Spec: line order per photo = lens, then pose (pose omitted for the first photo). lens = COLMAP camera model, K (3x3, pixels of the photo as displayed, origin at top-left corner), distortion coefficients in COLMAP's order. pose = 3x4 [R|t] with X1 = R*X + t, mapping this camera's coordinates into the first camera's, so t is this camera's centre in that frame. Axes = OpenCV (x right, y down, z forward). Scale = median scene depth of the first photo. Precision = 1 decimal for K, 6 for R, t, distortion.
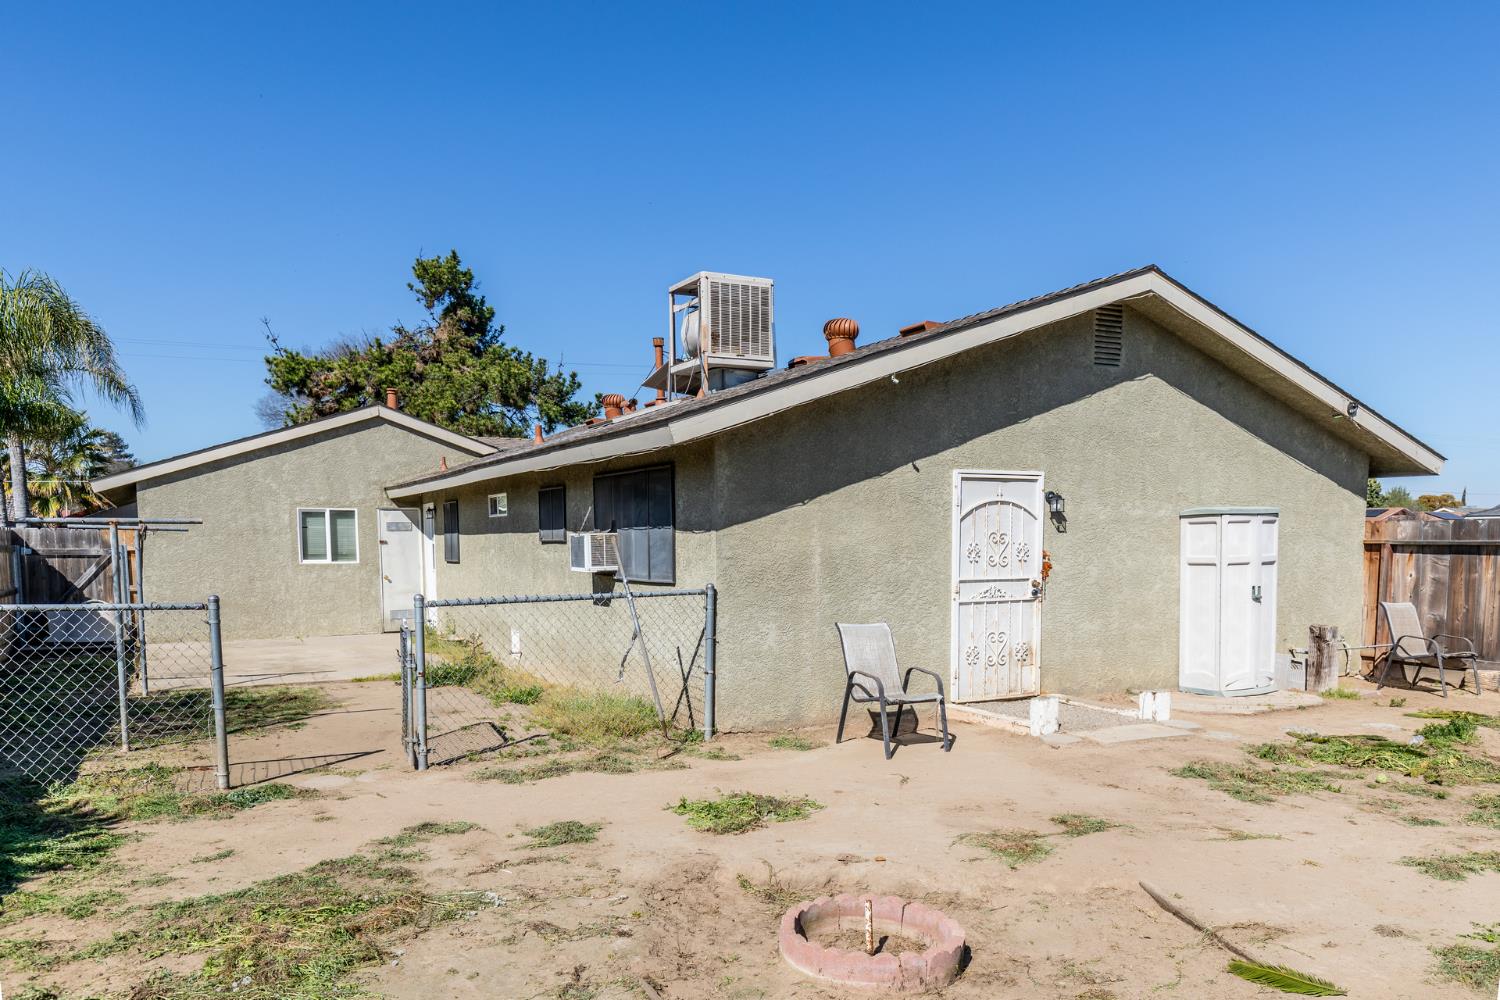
lens RADIAL K [[1063.9, 0, 759.4], [0, 1063.9, 634.5], [0, 0, 1]] dist [0.021538, -0.022896]
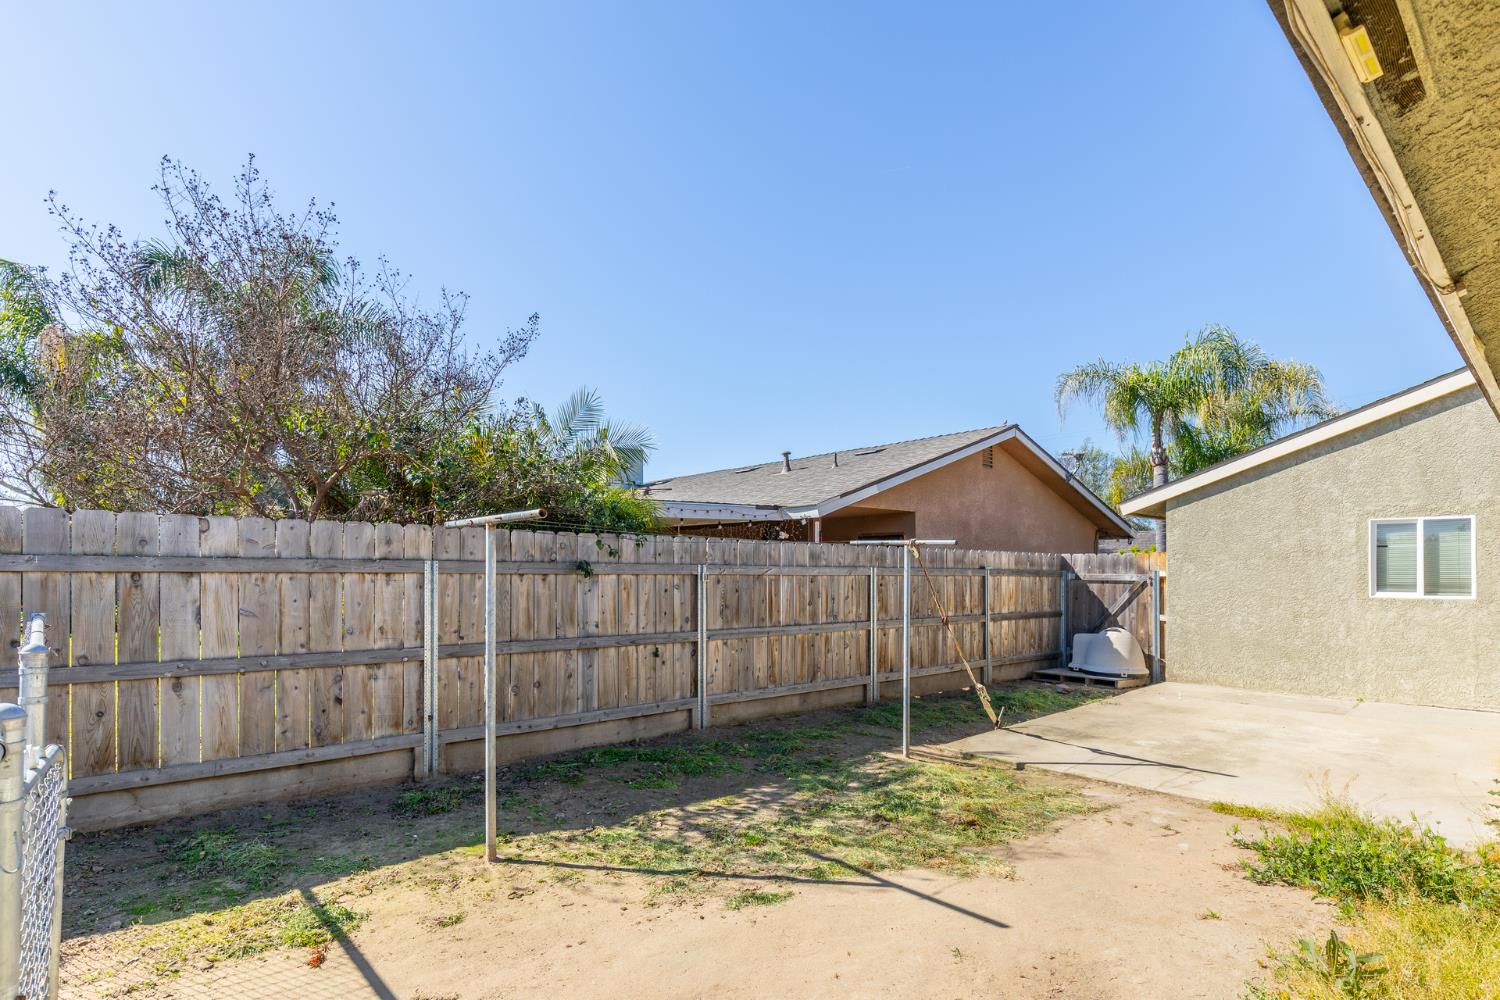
lens RADIAL K [[762.6, 0, 764.1], [0, 762.6, 566.3], [0, 0, 1]] dist [-0.006494, -0.001179]
pose [[0.243584, -0.006141, -0.969860, -0.053624], [-0.089245, 0.995596, -0.028718, -0.053234], [0.965765, 0.093550, 0.241963, 0.712148]]
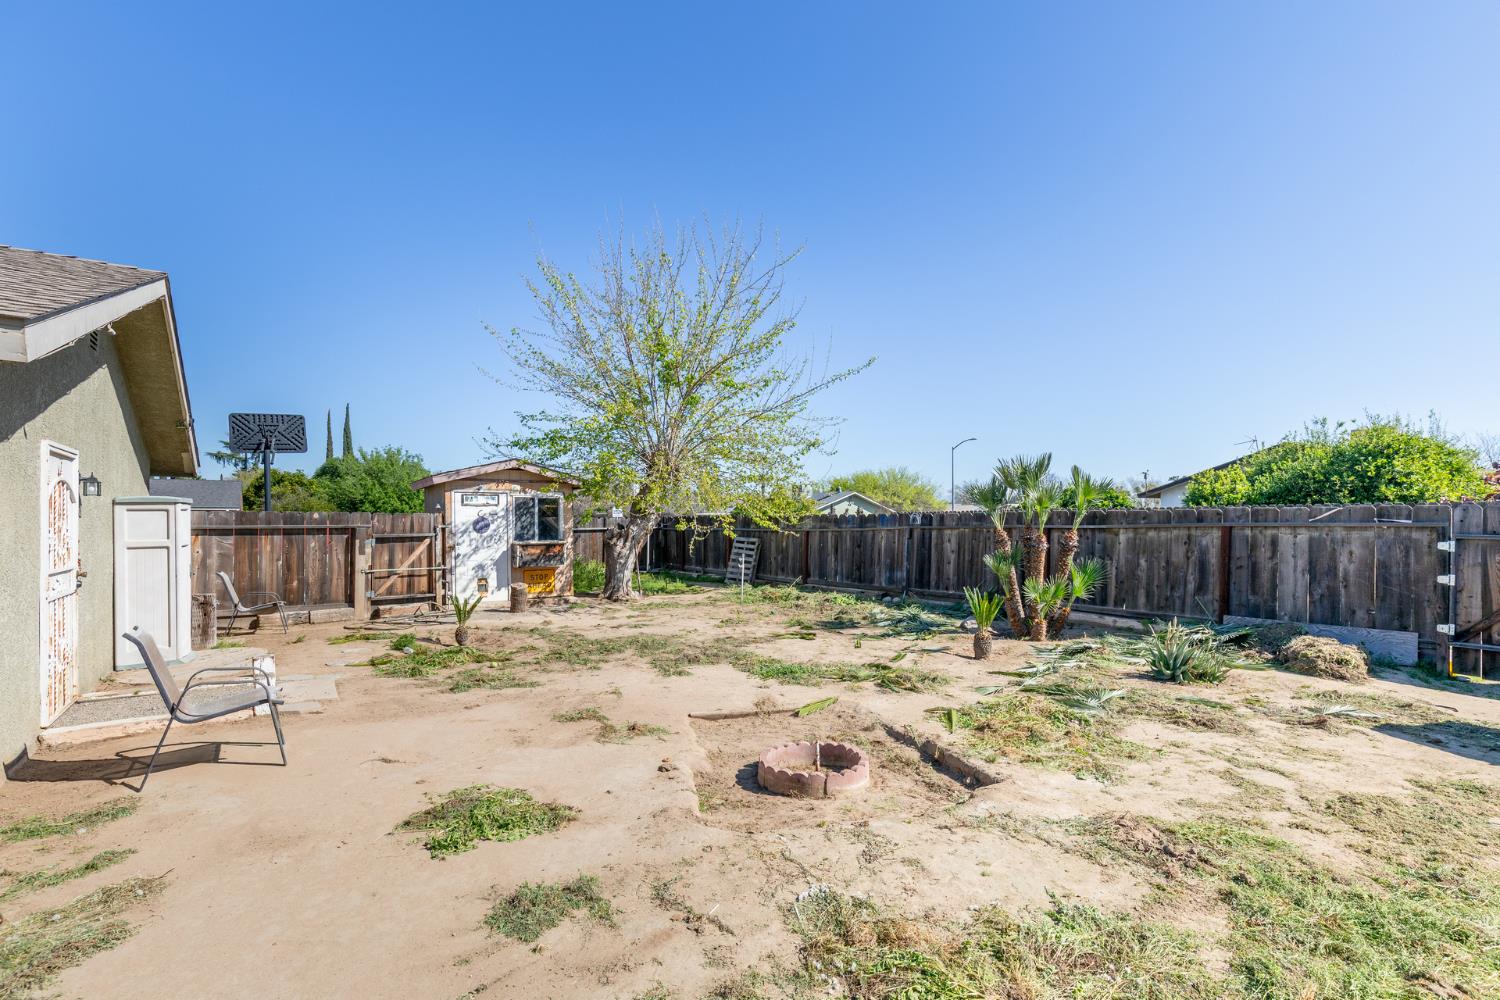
lens RADIAL K [[684.2, 0, 767.5], [0, 684.2, 516.8], [0, 0, 1]] dist [0.004009, 0.000710]
pose [[-0.151567, 0.009208, 0.988404, -0.337033], [0.091036, 0.995837, 0.004682, -0.038487], [-0.984246, 0.090690, -0.151774, 0.433207]]
